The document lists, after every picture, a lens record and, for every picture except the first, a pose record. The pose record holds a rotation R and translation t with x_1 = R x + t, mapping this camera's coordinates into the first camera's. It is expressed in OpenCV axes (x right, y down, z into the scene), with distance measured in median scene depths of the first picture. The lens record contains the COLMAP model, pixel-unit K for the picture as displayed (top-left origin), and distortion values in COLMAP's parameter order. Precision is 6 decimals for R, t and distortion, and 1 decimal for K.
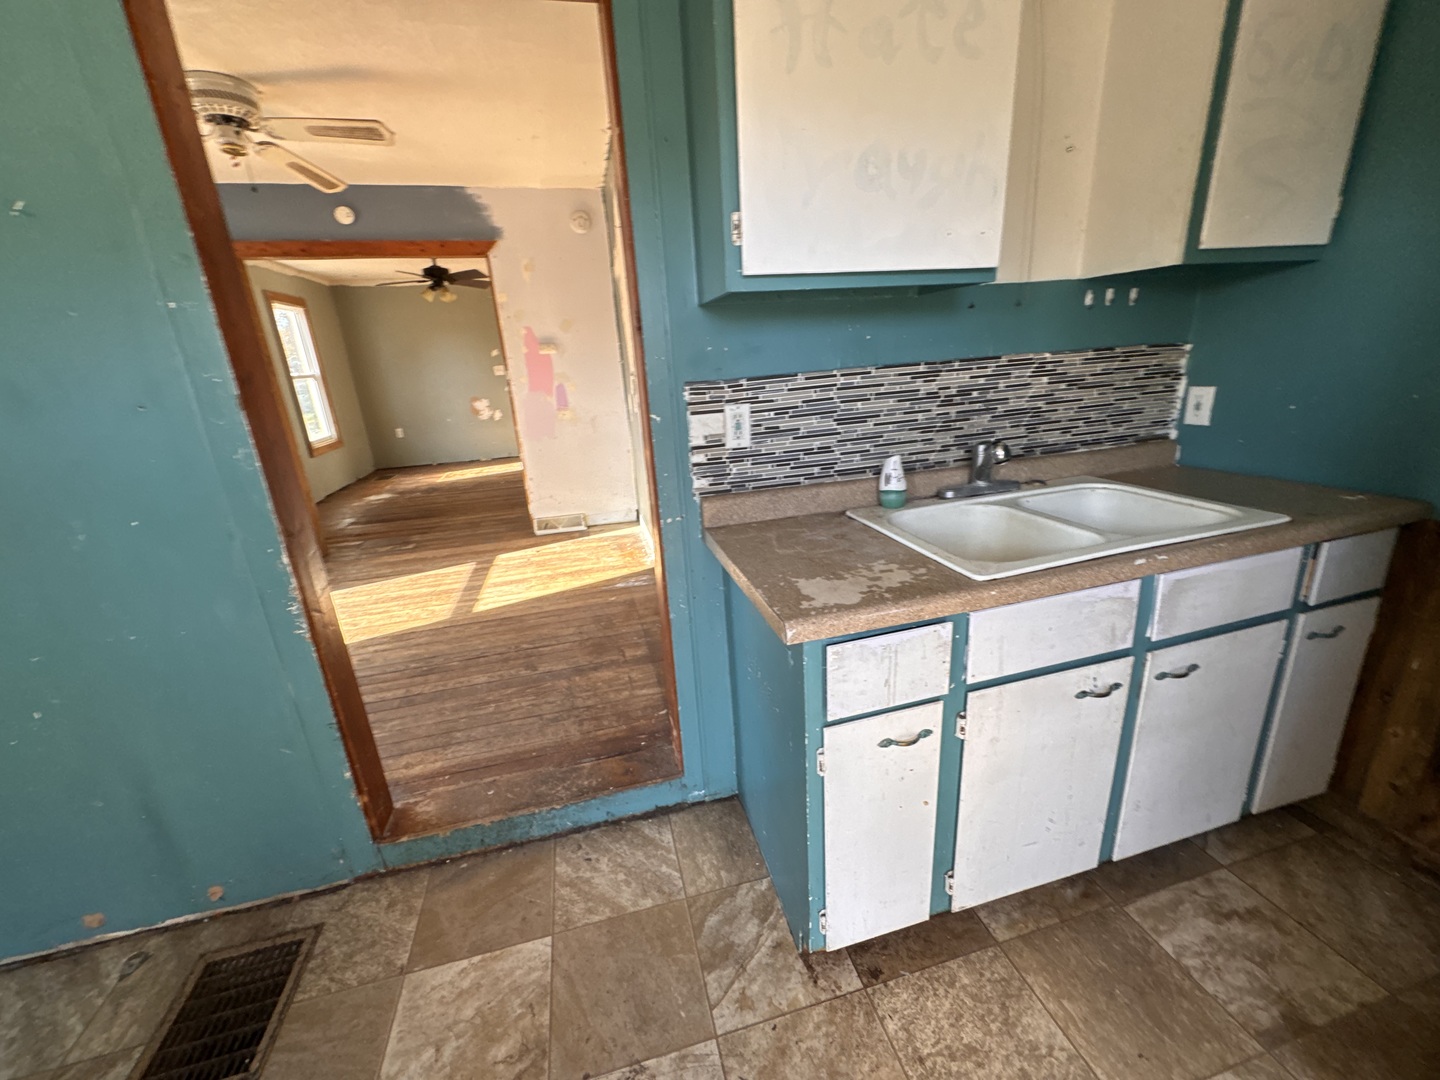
lens RADIAL K [[570.1, 0, 719.6], [0, 570.1, 533.0], [0, 0, 1]] dist [-0.001434, 0.000079]
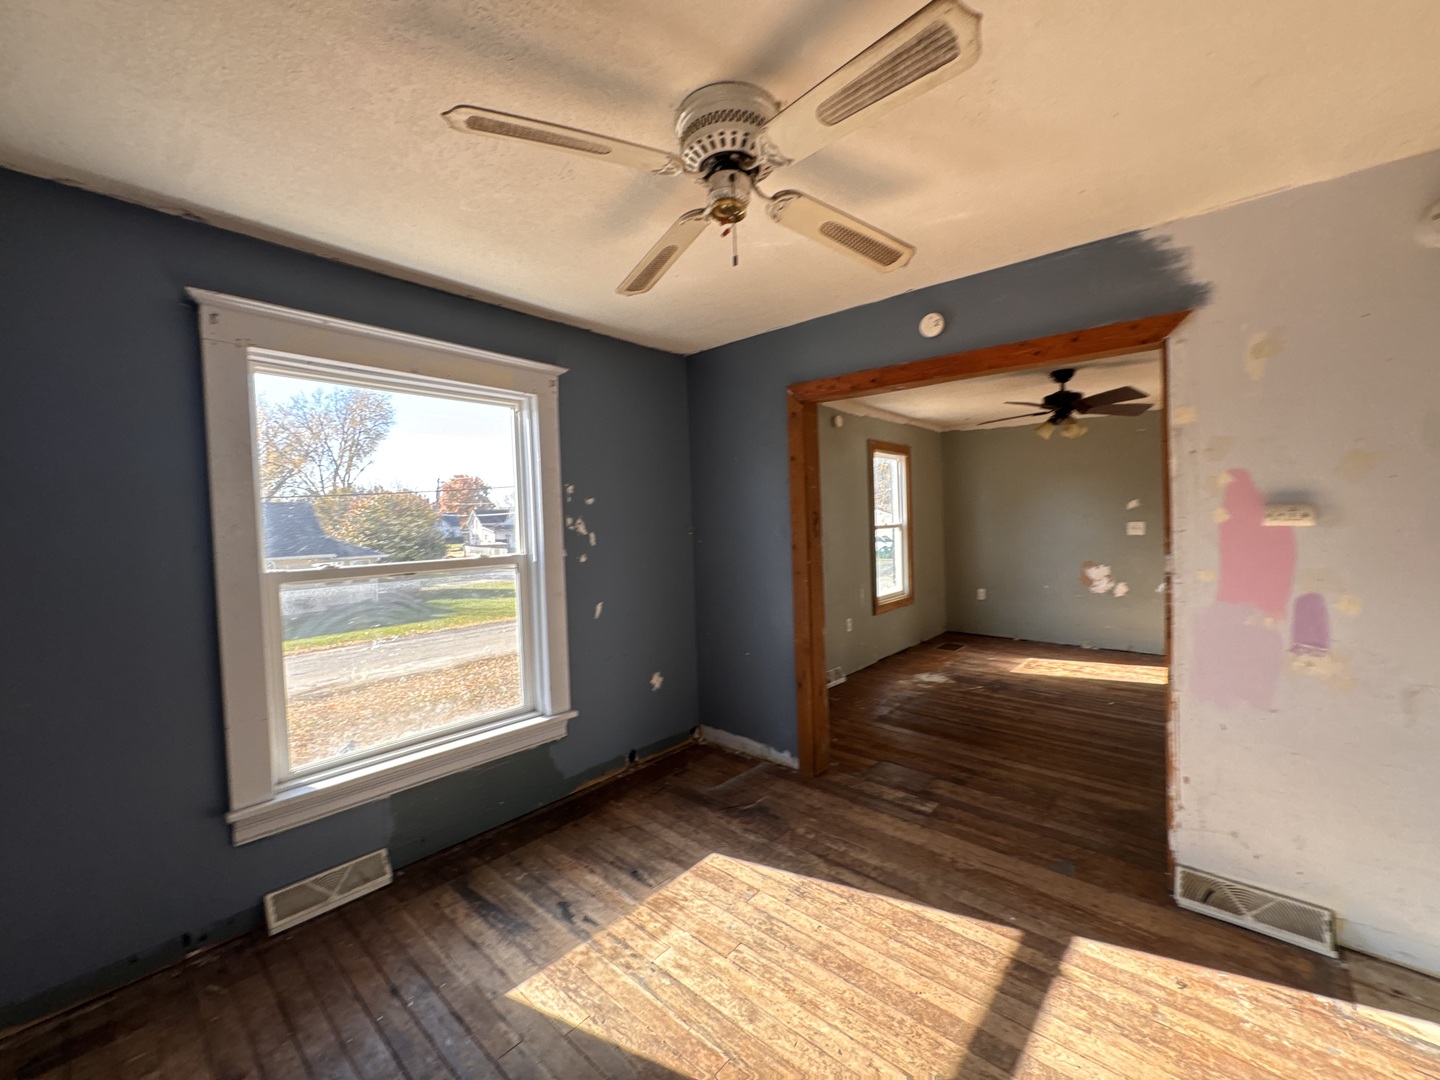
lens RADIAL K [[570.1, 0, 717.2], [0, 570.1, 529.3], [0, 0, 1]] dist [-0.001434, 0.000079]
pose [[0.557066, 0.060531, -0.828259, -0.181681], [-0.259143, 0.960210, -0.104119, -0.152058], [0.789000, 0.272639, 0.550587, 0.410193]]
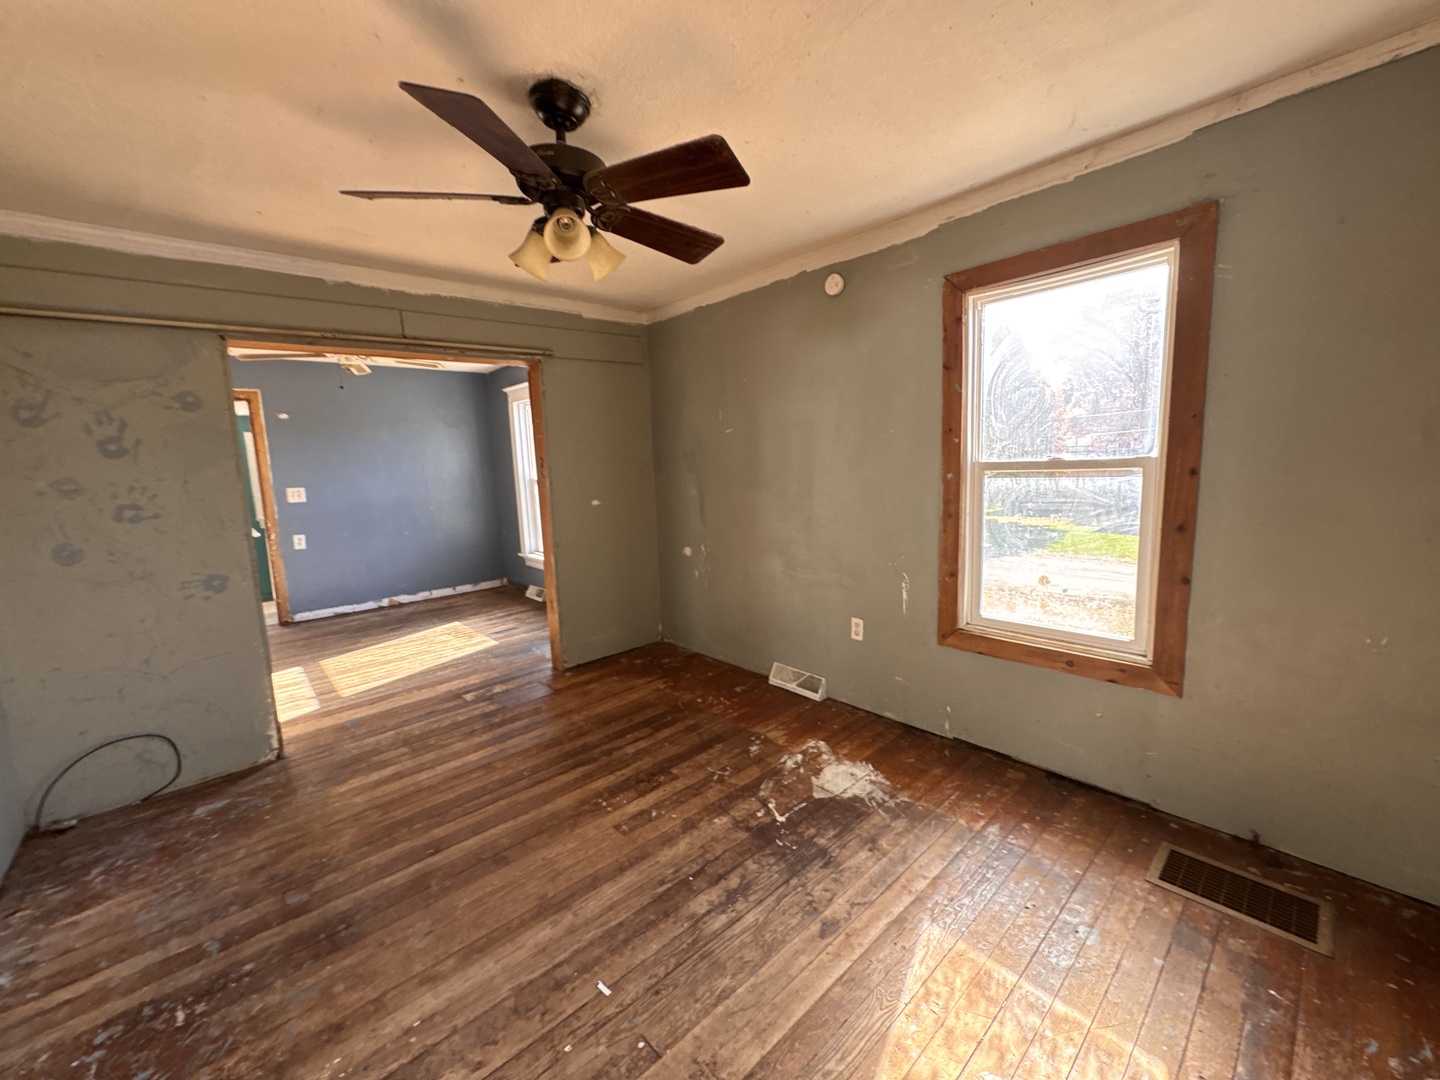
lens RADIAL K [[570.1, 0, 720.5], [0, 570.1, 539.1], [0, 0, 1]] dist [-0.001434, 0.000079]
pose [[-0.876738, 0.161852, -0.452918, -0.554306], [-0.050689, 0.905341, 0.421650, -0.560108], [0.478290, 0.392634, -0.785543, 1.802716]]
